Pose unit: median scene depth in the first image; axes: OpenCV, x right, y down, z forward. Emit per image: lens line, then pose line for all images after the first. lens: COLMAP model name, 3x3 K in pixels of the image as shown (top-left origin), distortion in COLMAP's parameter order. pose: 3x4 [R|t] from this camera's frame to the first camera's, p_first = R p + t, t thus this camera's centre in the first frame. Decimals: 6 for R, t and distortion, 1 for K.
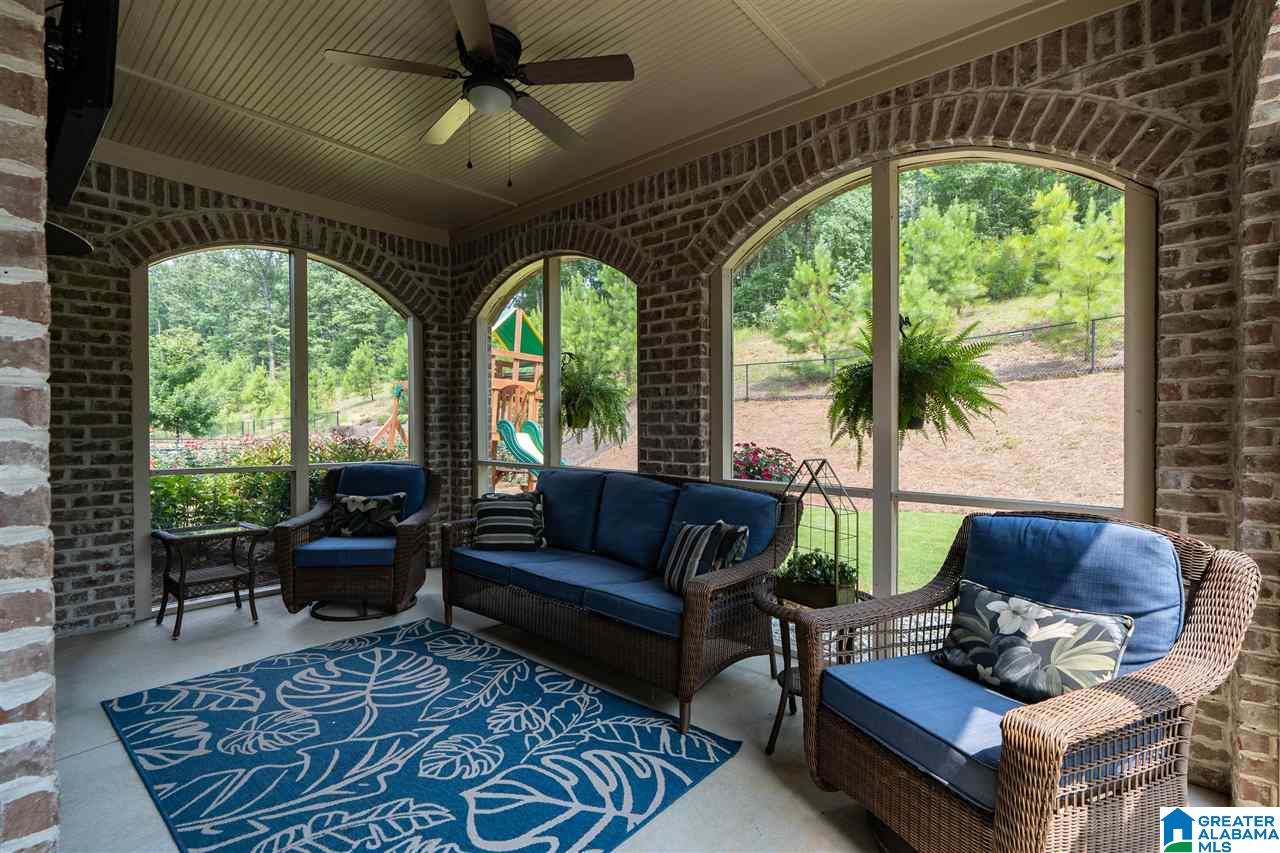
lens RADIAL K [[585.5, 0, 646.7], [0, 585.5, 421.7], [0, 0, 1]] dist [-0.007064, 0.002426]
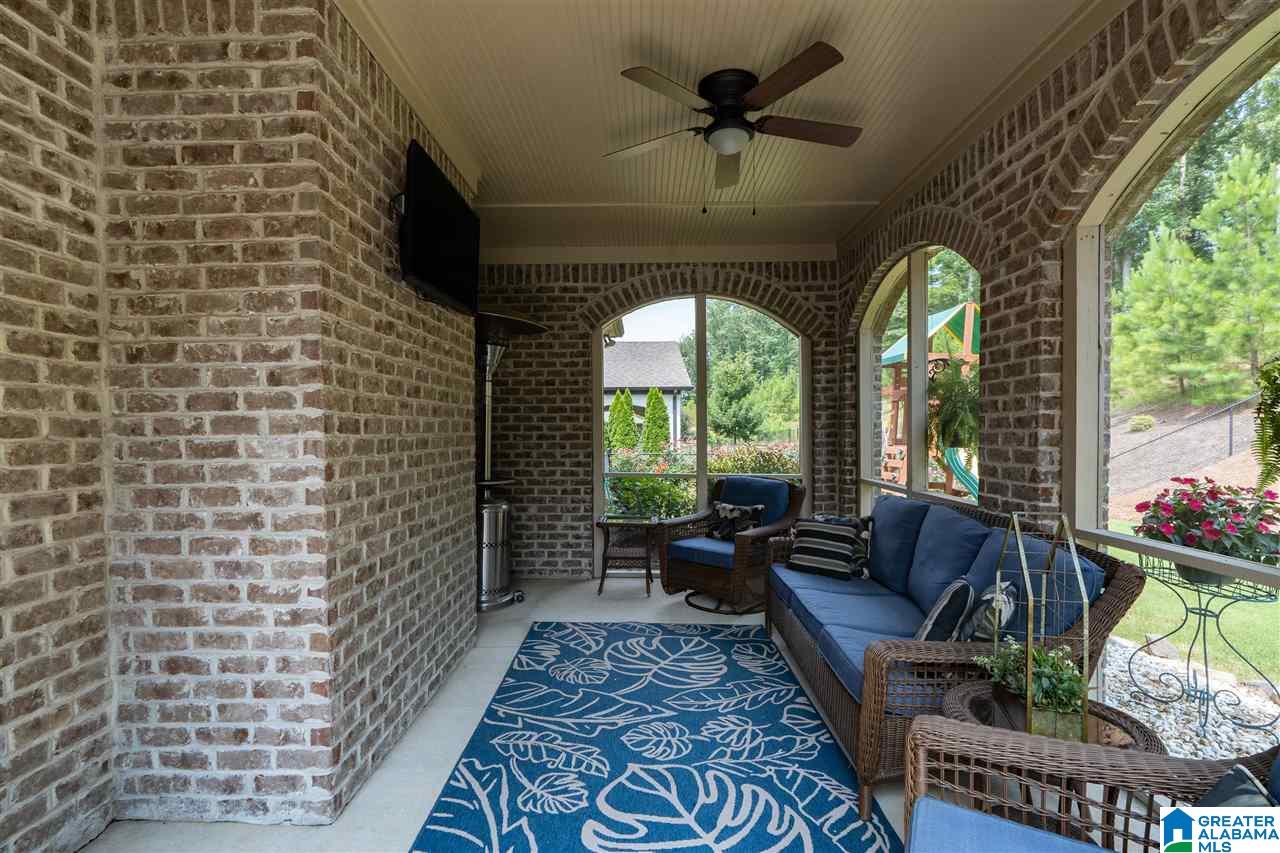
lens RADIAL K [[611.8, 0, 641.3], [0, 611.8, 436.0], [0, 0, 1]] dist [-0.004080, 0.002347]
pose [[0.641567, 0.006550, -0.767039, 0.360939], [0.004083, 0.999920, 0.011953, -0.024186], [0.767056, -0.010800, 0.641489, 0.128107]]
